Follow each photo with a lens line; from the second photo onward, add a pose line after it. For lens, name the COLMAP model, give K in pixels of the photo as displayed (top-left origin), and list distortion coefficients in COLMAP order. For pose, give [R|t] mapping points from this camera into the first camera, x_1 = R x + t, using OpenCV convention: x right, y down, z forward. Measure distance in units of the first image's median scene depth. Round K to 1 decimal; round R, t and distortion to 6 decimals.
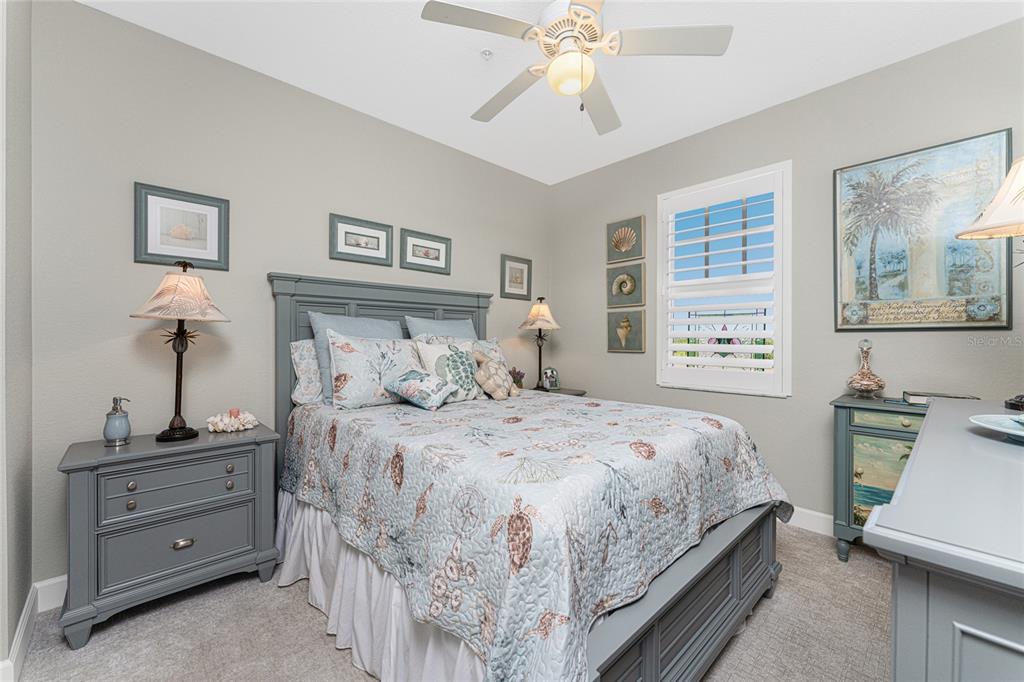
lens RADIAL K [[411.1, 0, 509.4], [0, 411.1, 340.5], [0, 0, 1]] dist [0.000228, -0.001105]
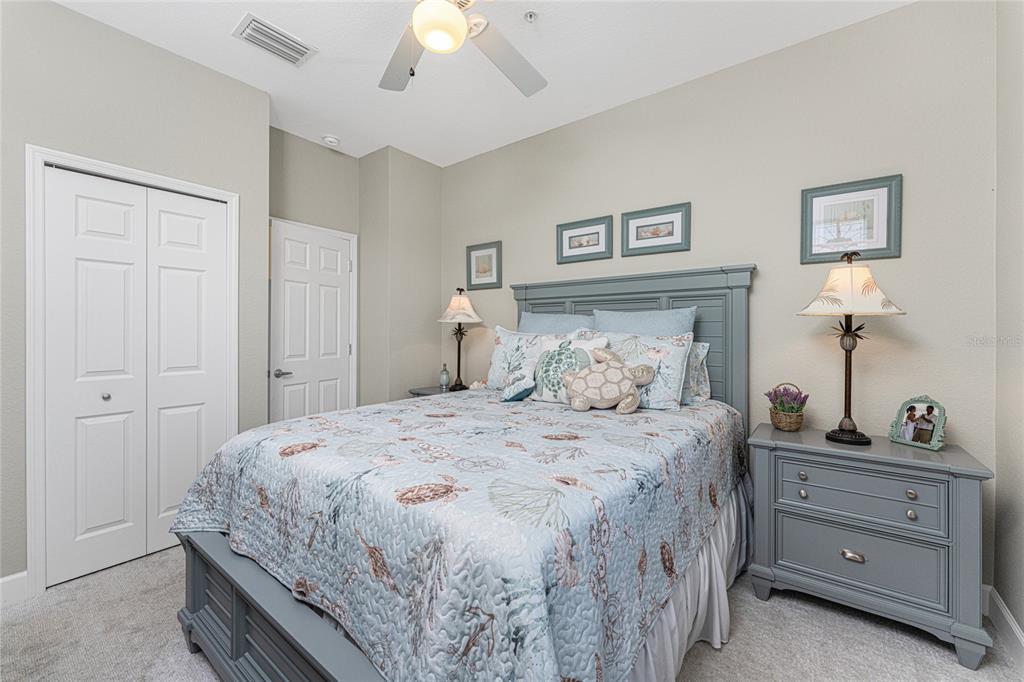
lens RADIAL K [[411.1, 0, 480.3], [0, 411.1, 319.6], [0, 0, 1]] dist [0.000228, -0.001105]
pose [[0.146288, -0.034360, -0.988645, 0.541034], [-0.010443, 0.999287, -0.036275, -0.000158], [0.989187, 0.015631, 0.145825, 0.507971]]
